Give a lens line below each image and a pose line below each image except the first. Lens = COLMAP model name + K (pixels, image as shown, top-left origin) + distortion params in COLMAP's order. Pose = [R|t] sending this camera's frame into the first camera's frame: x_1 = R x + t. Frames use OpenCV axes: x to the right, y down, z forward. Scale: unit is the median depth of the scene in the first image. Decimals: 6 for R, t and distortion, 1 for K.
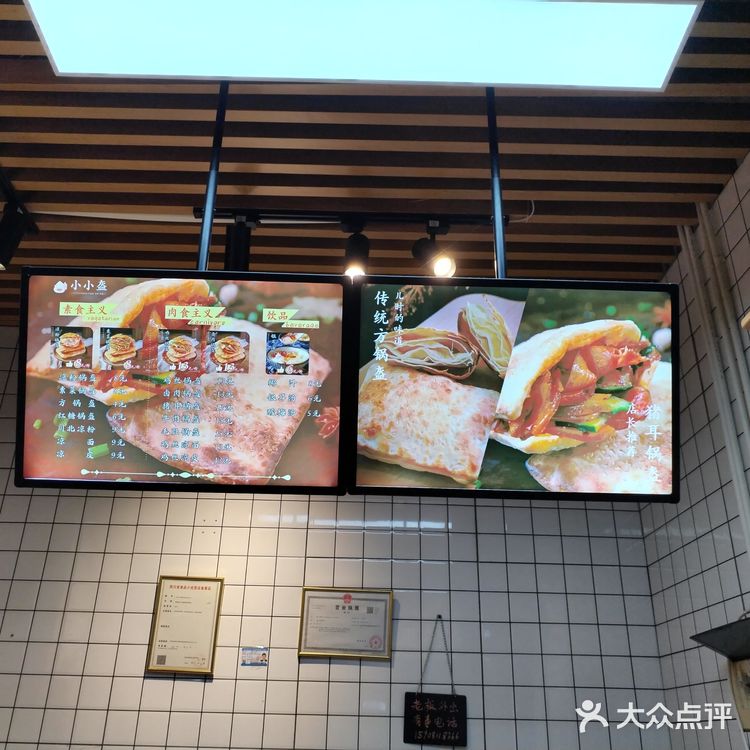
lens RADIAL K [[744.2, 0, 376.1], [0, 744.2, 375.0], [0, 0, 1]] dist [-0.002970, 0.000000]
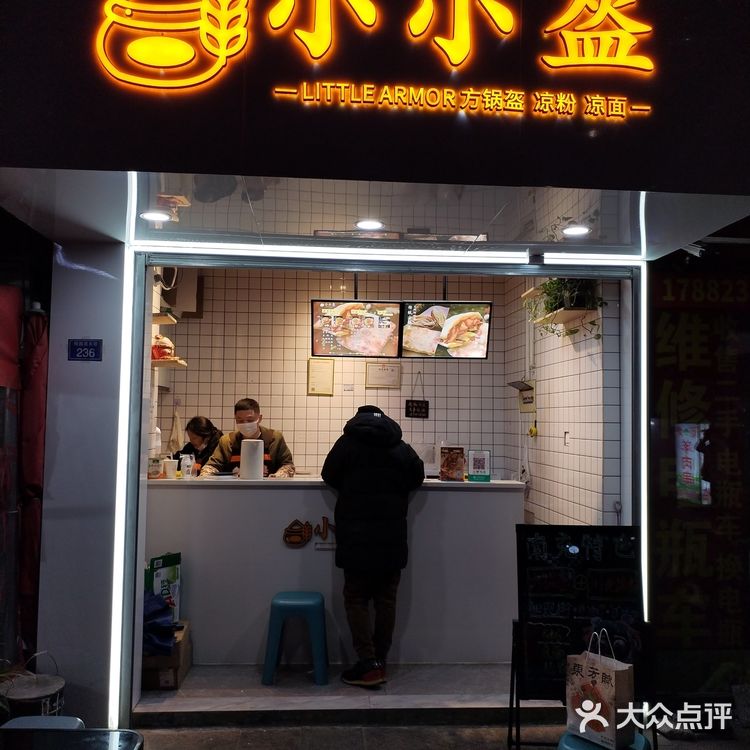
lens RADIAL K [[744.2, 0, 374.4], [0, 744.2, 374.4], [0, 0, 1]] dist [-0.002970, 0.000000]
pose [[0.999205, -0.005324, 0.039508, -0.314274], [-0.010558, 0.920308, 0.391052, -1.227891], [-0.038441, -0.391159, 0.919520, -2.477144]]
